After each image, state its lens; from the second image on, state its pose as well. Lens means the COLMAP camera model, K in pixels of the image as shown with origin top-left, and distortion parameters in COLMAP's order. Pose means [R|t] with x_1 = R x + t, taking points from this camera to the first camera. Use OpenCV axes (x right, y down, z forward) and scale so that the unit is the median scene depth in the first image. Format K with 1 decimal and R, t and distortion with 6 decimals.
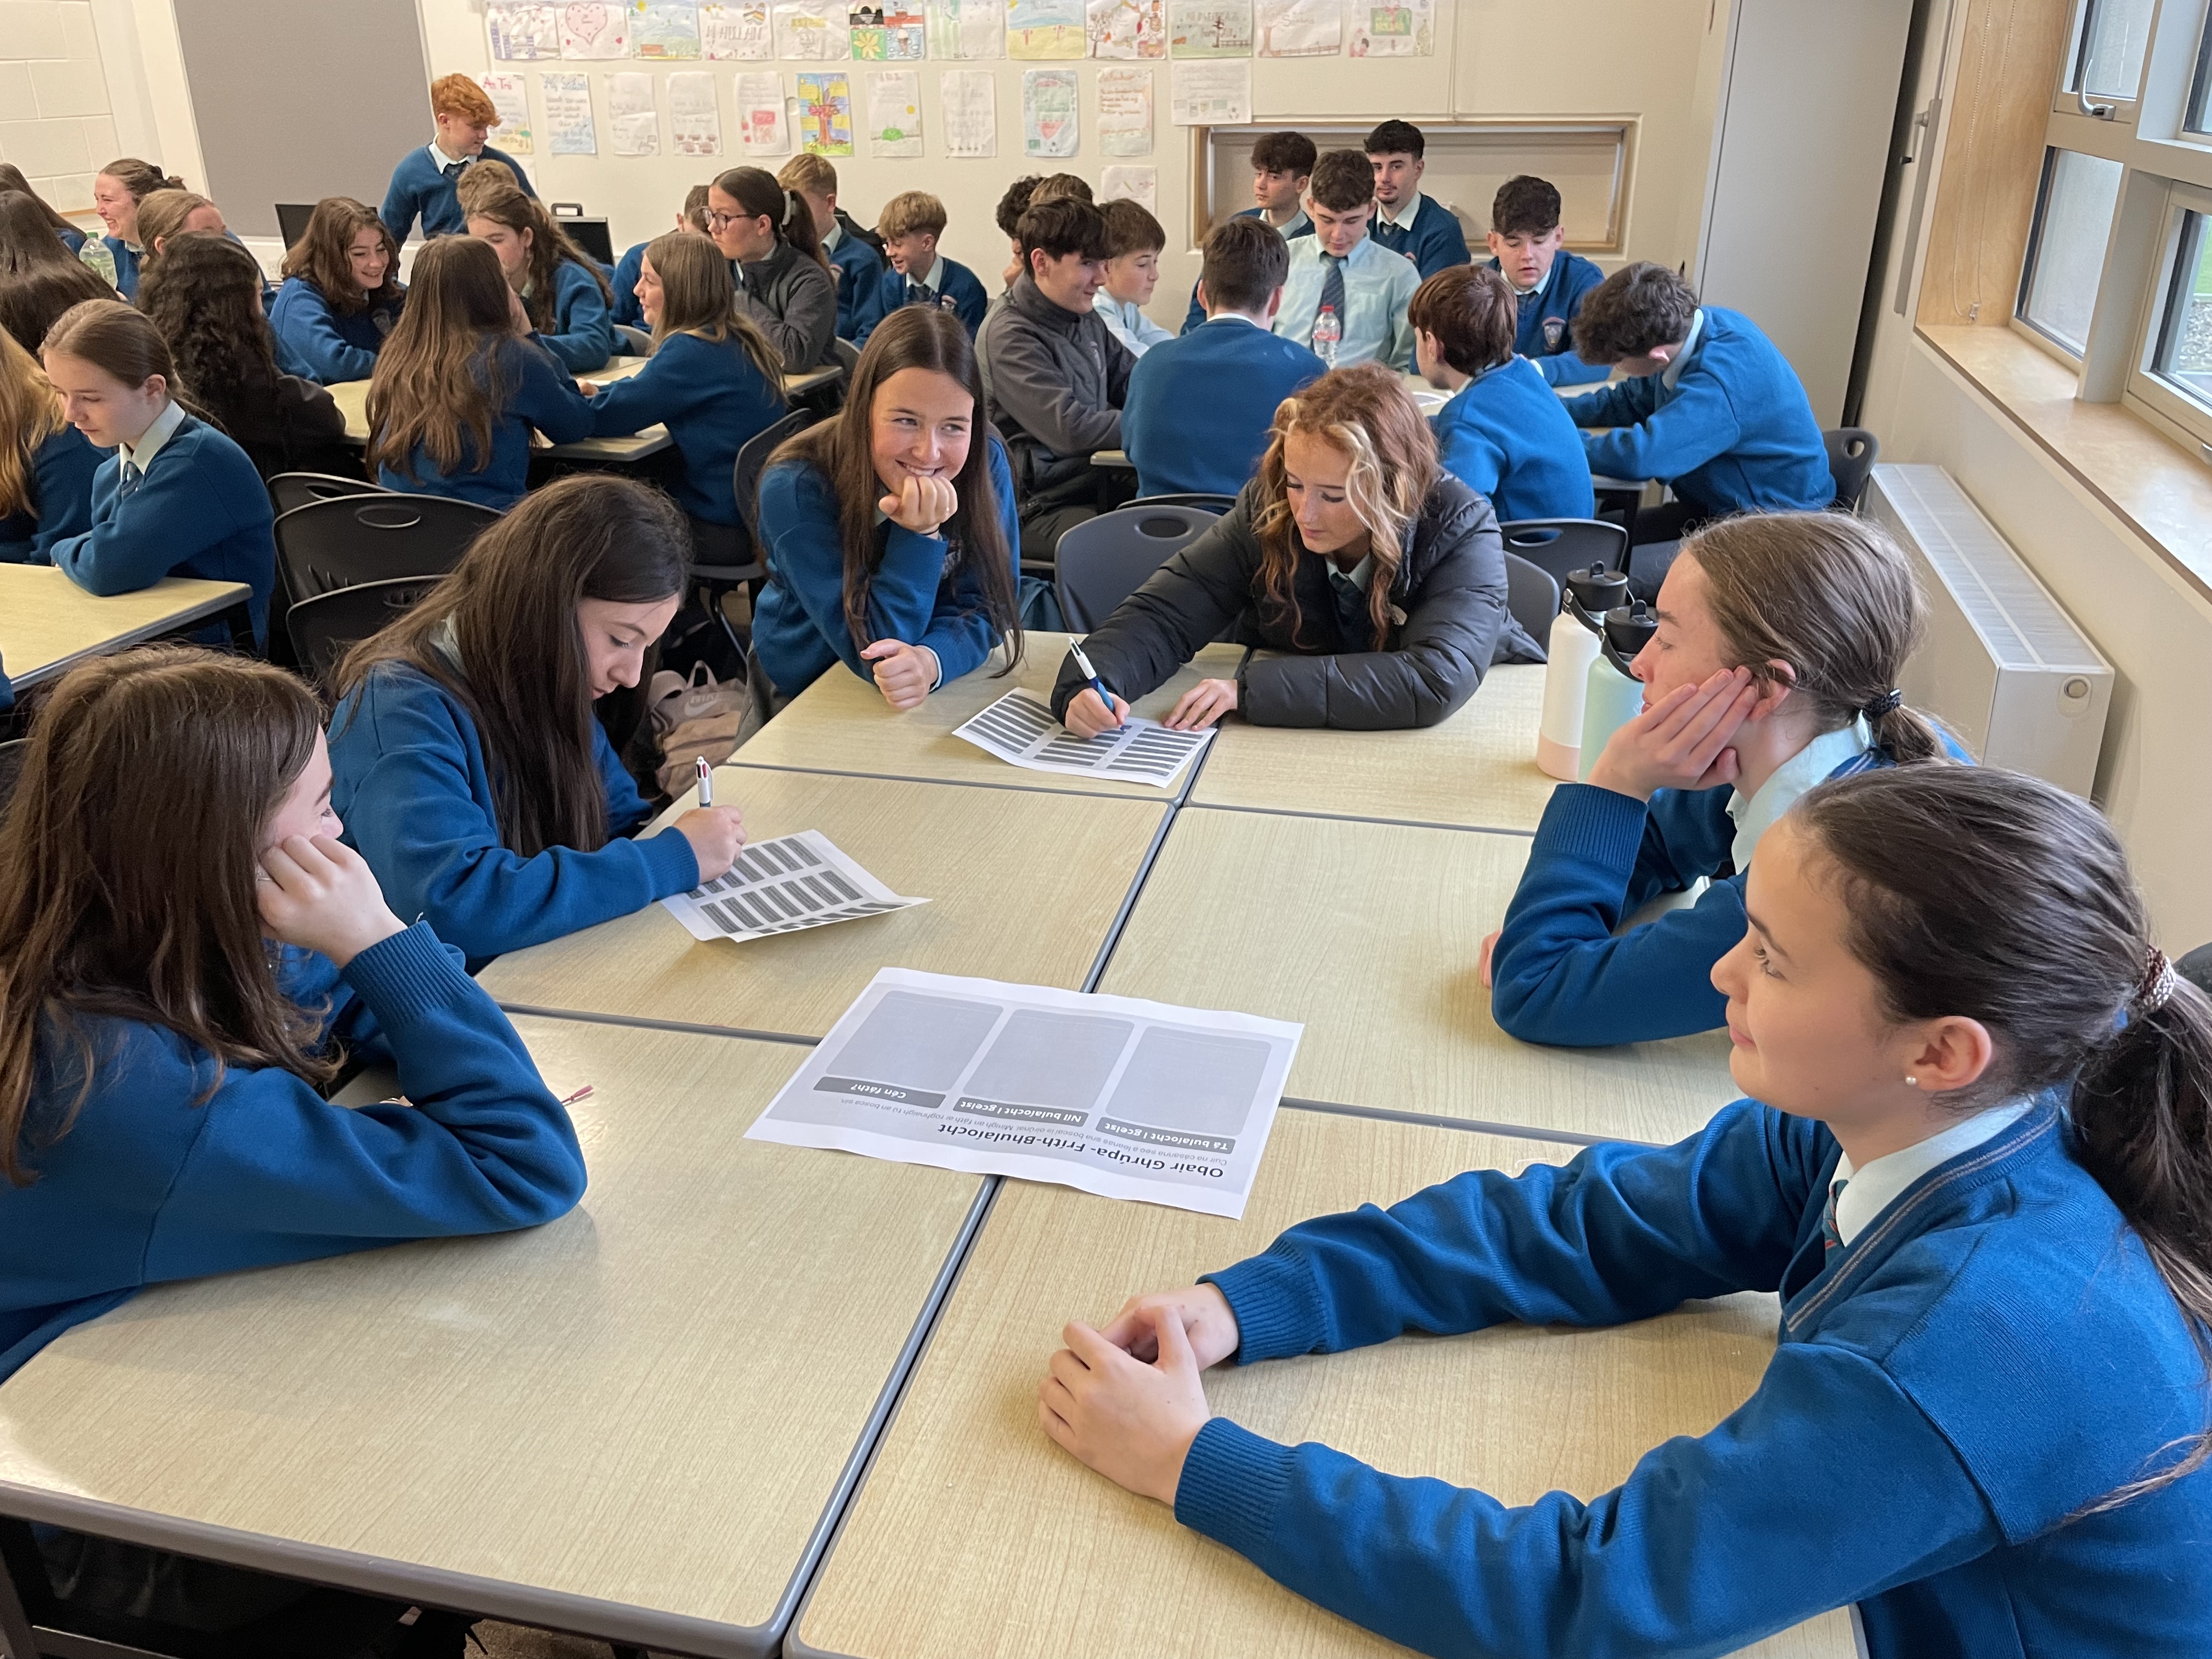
lens RADIAL K [[1683.8, 0, 1102.6], [0, 1683.8, 798.6], [0, 0, 1]] dist [0.086771, -0.123215]
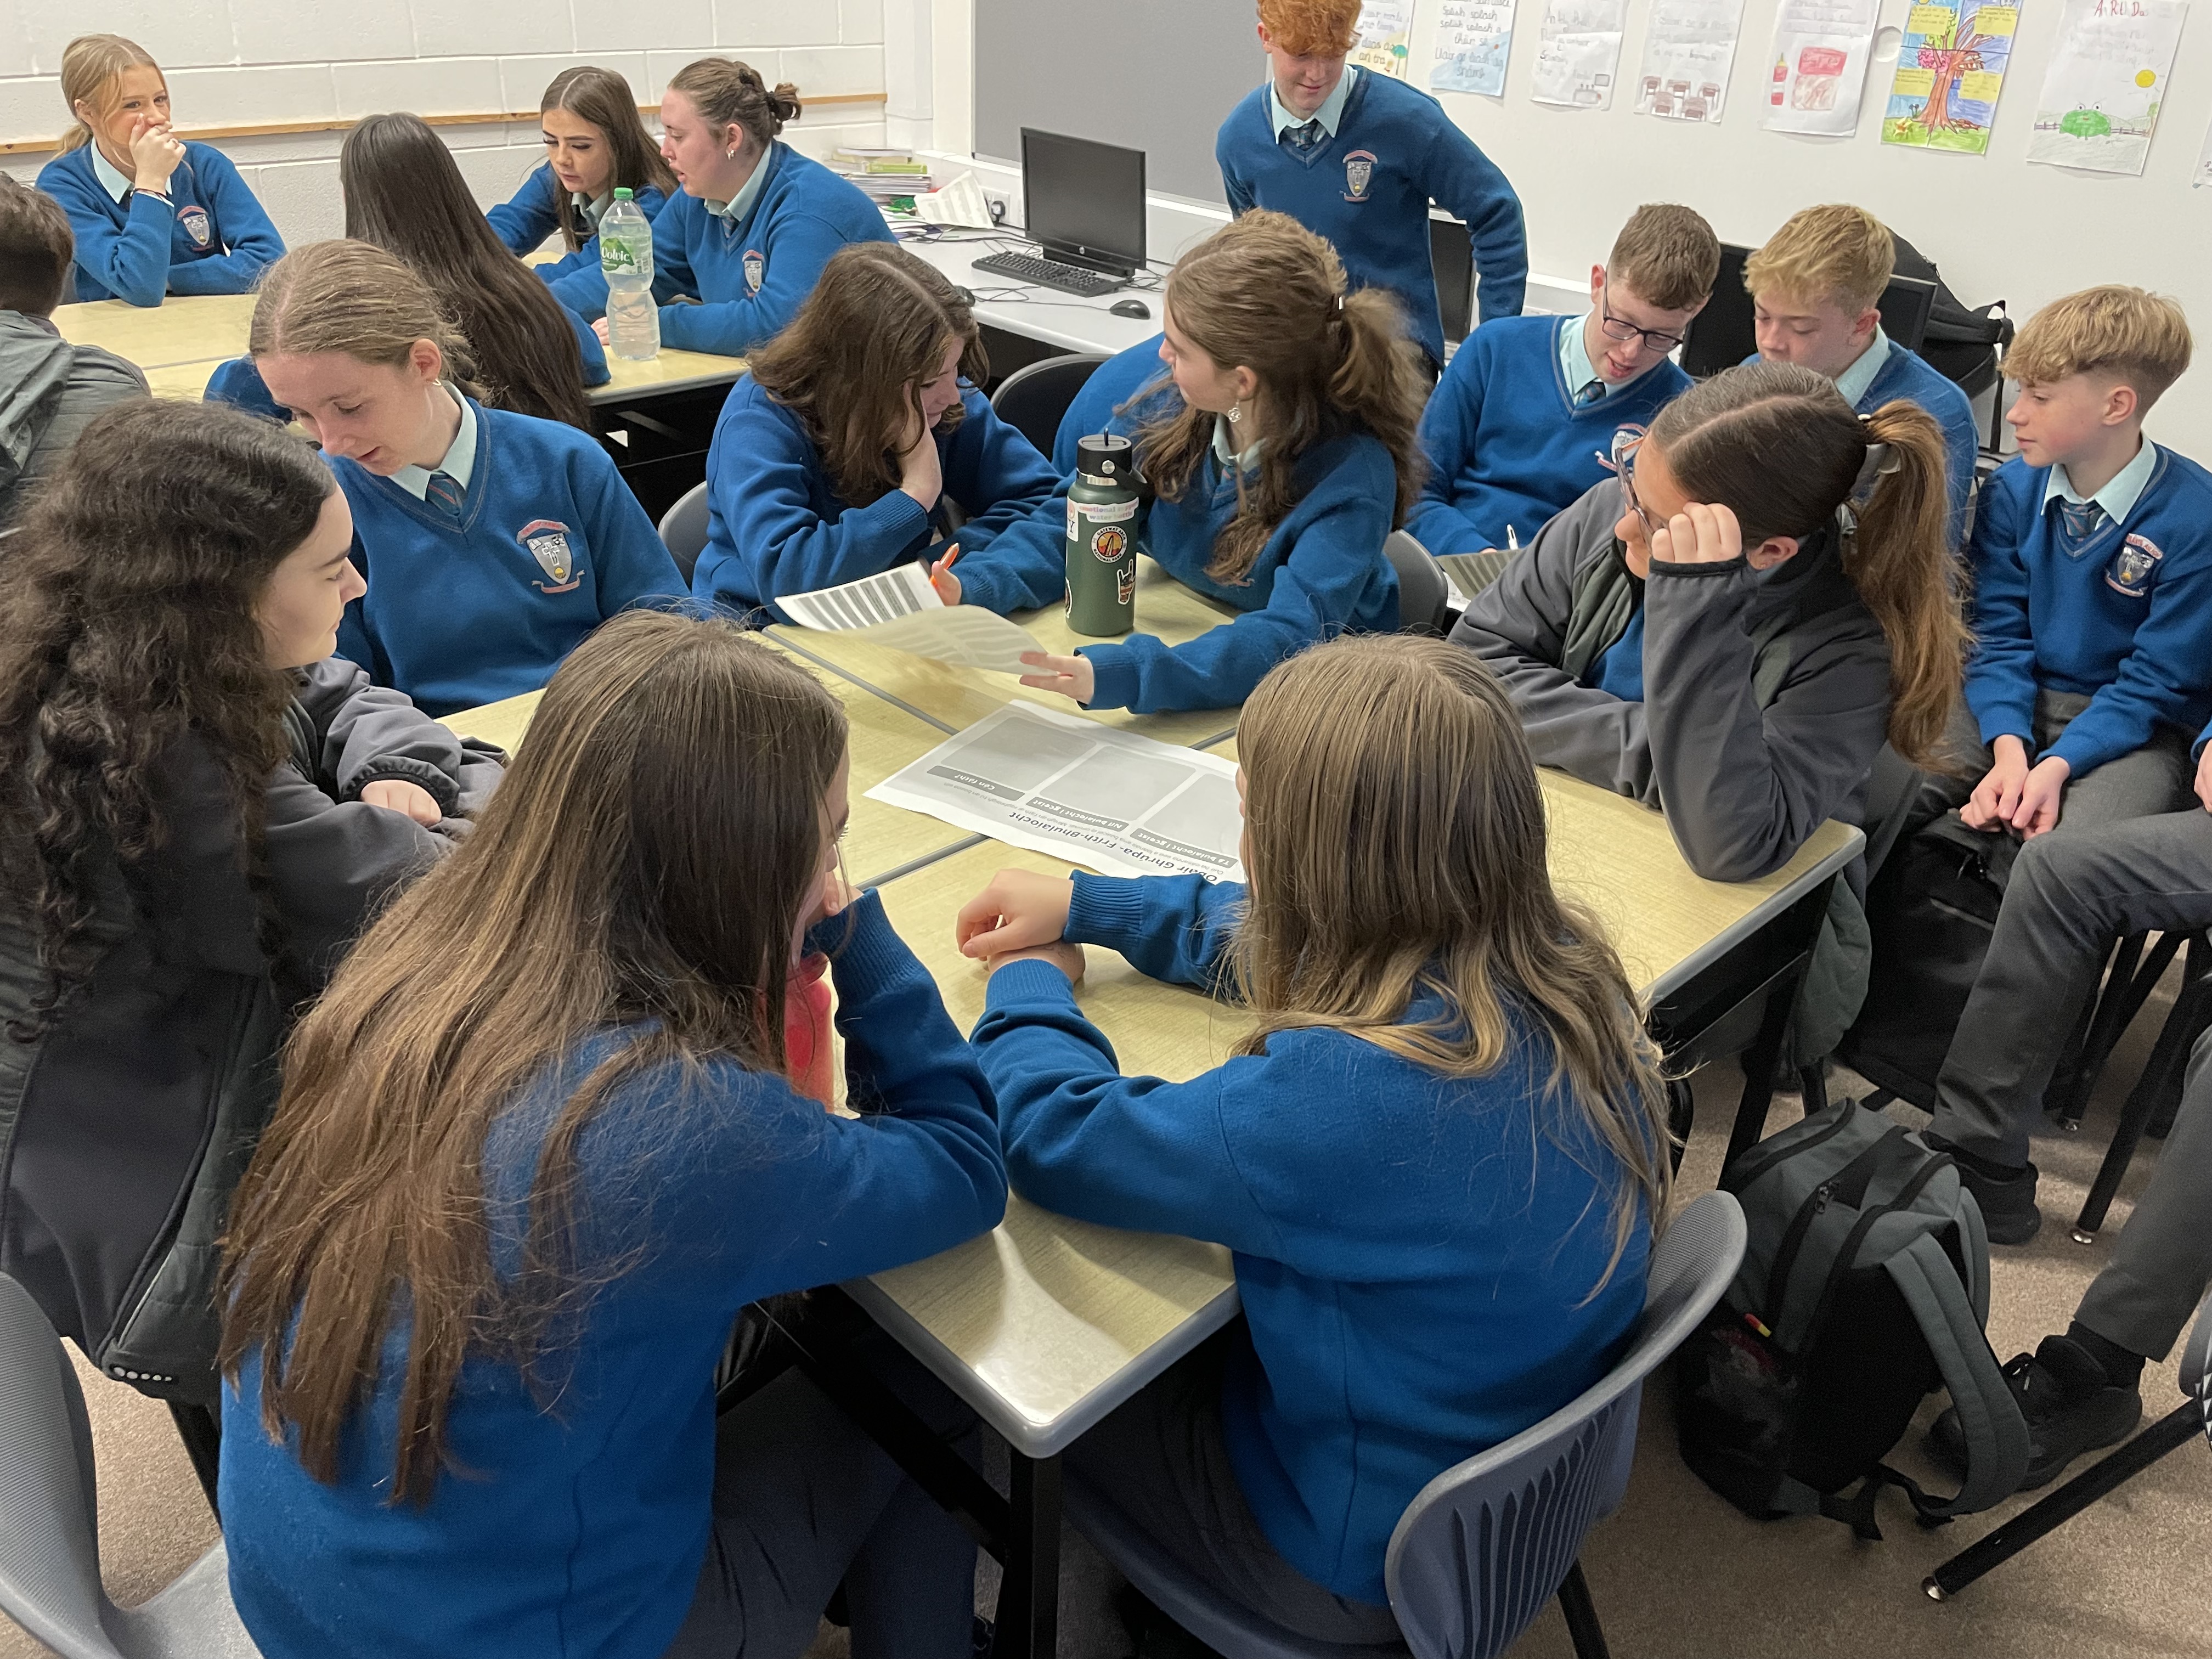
lens RADIAL K [[1683.8, 0, 1102.6], [0, 1683.8, 798.6], [0, 0, 1]] dist [0.086771, -0.123215]
pose [[0.857426, 0.278453, -0.432765, -0.100848], [-0.245330, 0.960425, 0.131897, -0.202955], [0.452365, -0.006922, 0.891806, 0.443556]]
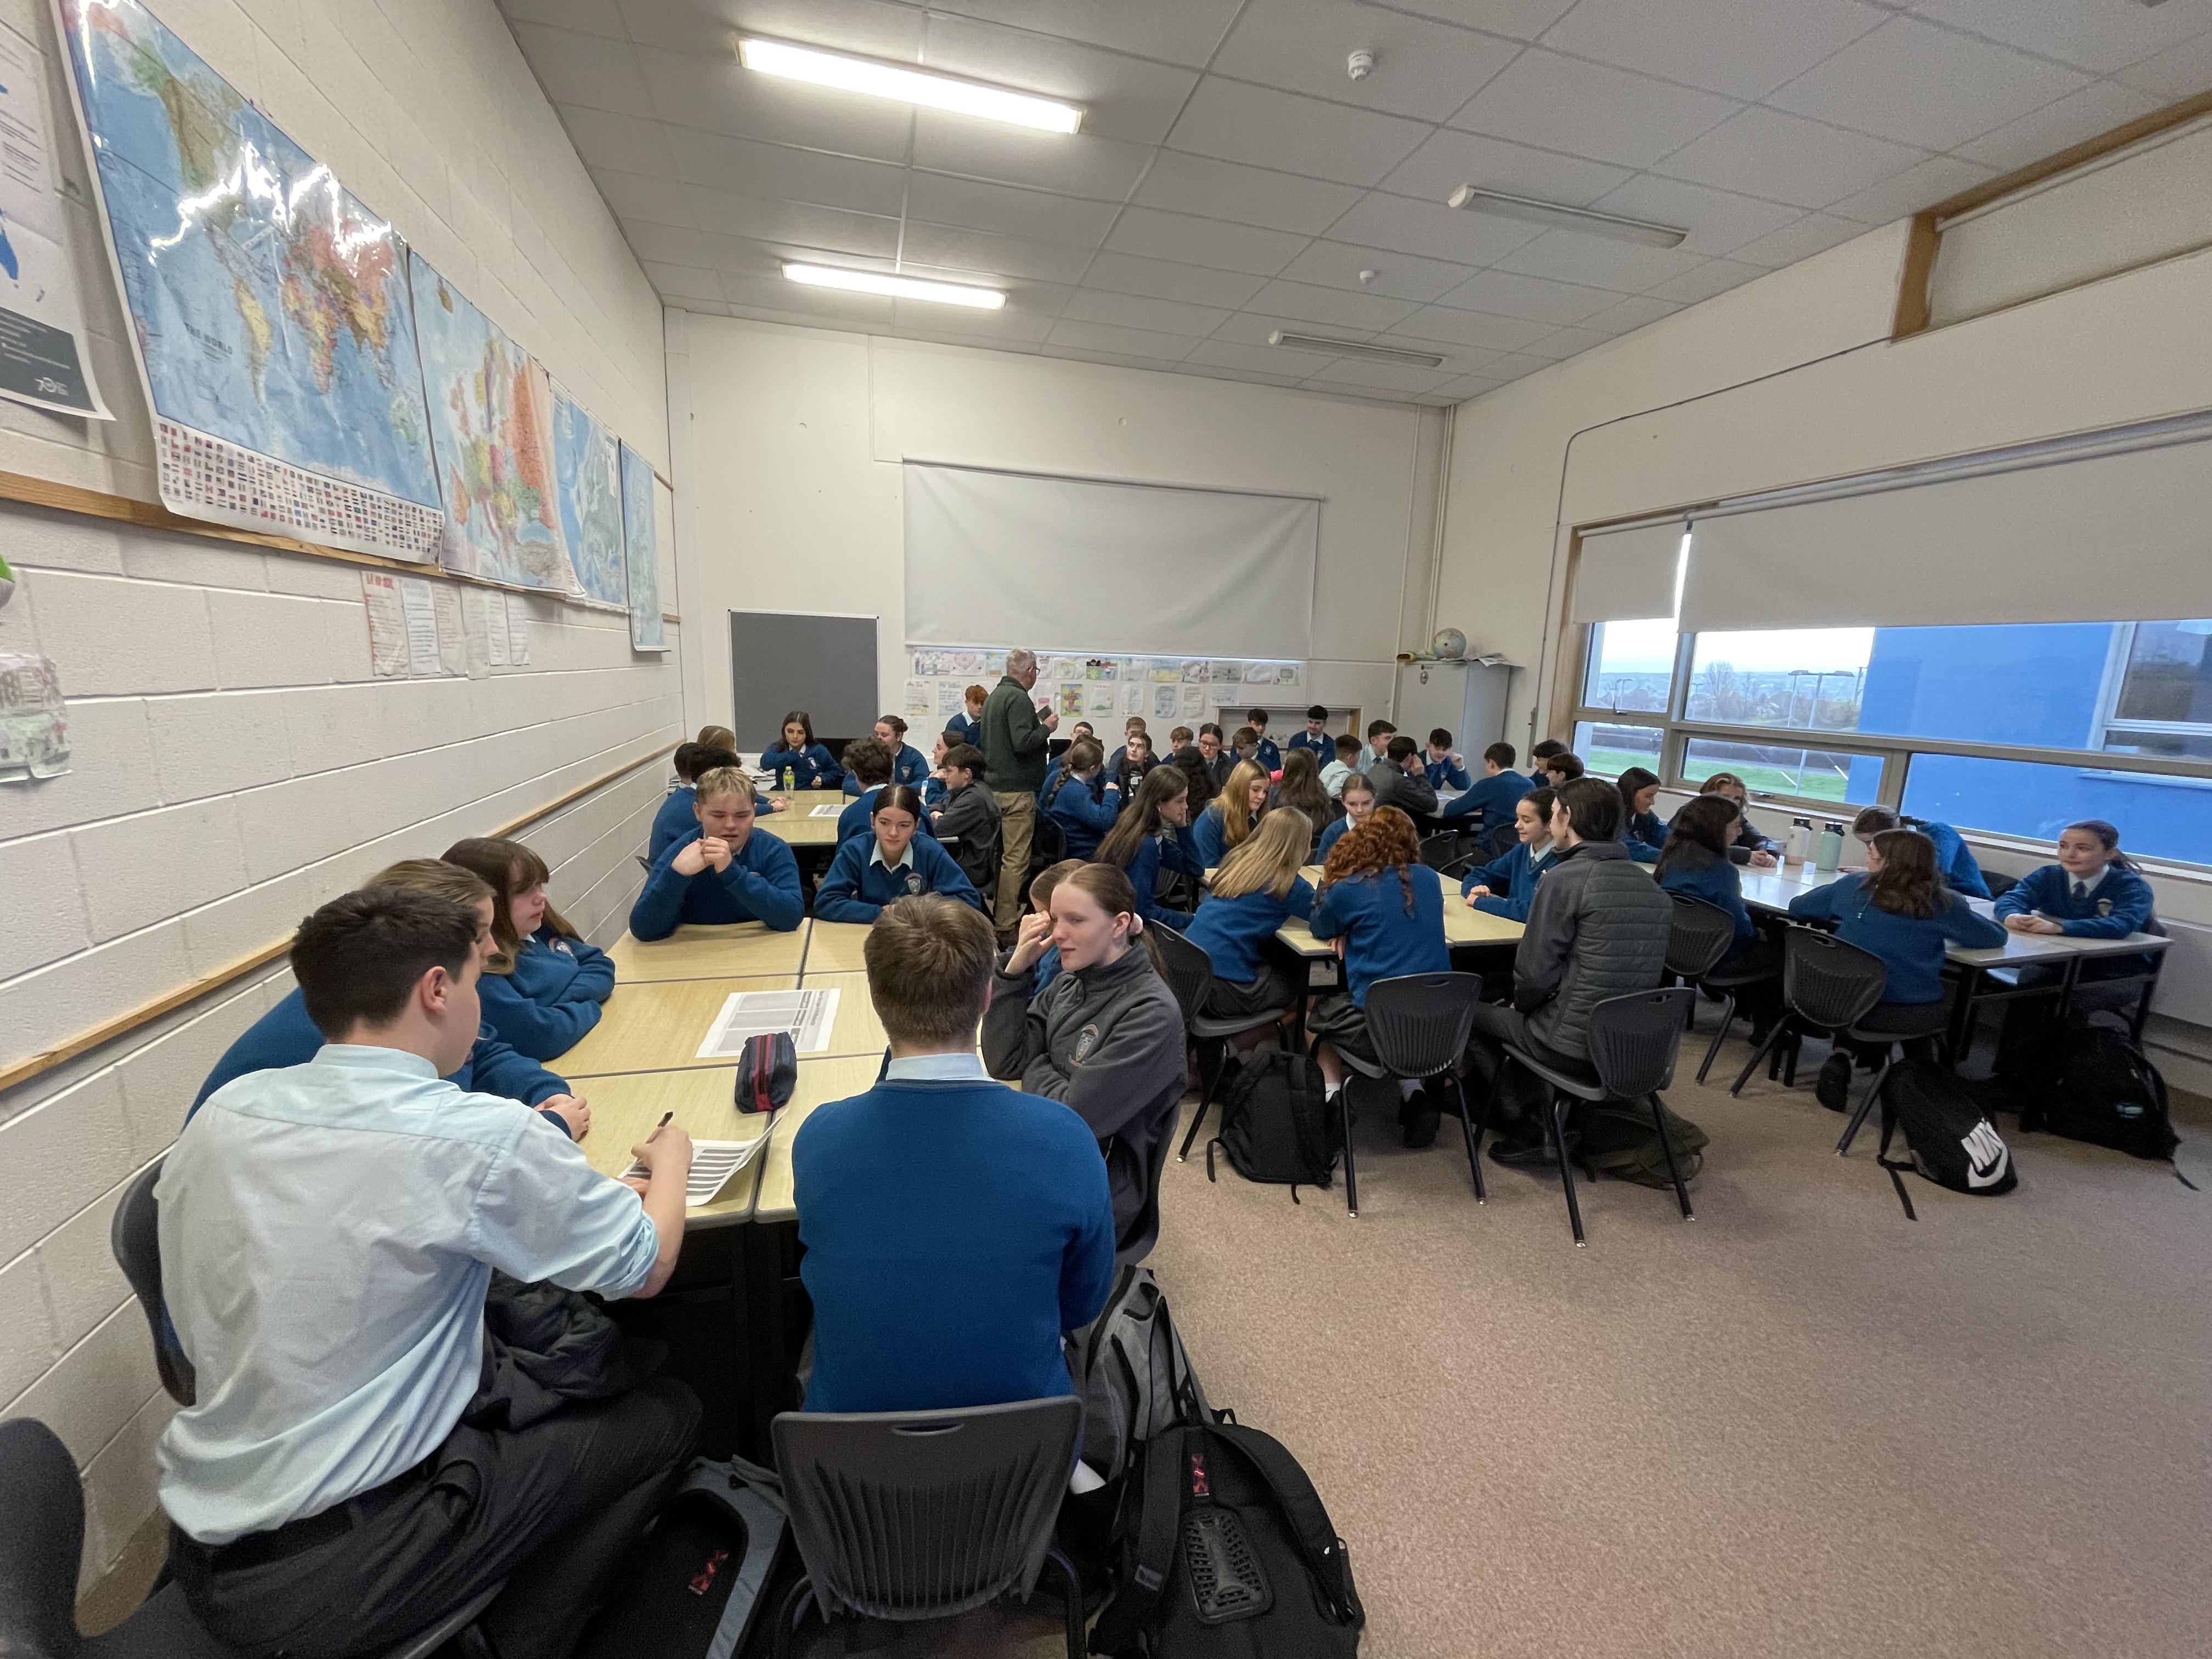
lens RADIAL K [[886.9, 0, 1123.9], [0, 886.9, 825.4], [0, 0, 1]] dist [-0.003485, -0.000332]
pose [[0.864739, -0.053677, 0.499345, -0.739133], [0.168178, 0.967817, -0.187207, 0.013415], [-0.473226, 0.245865, 0.845936, -0.041972]]
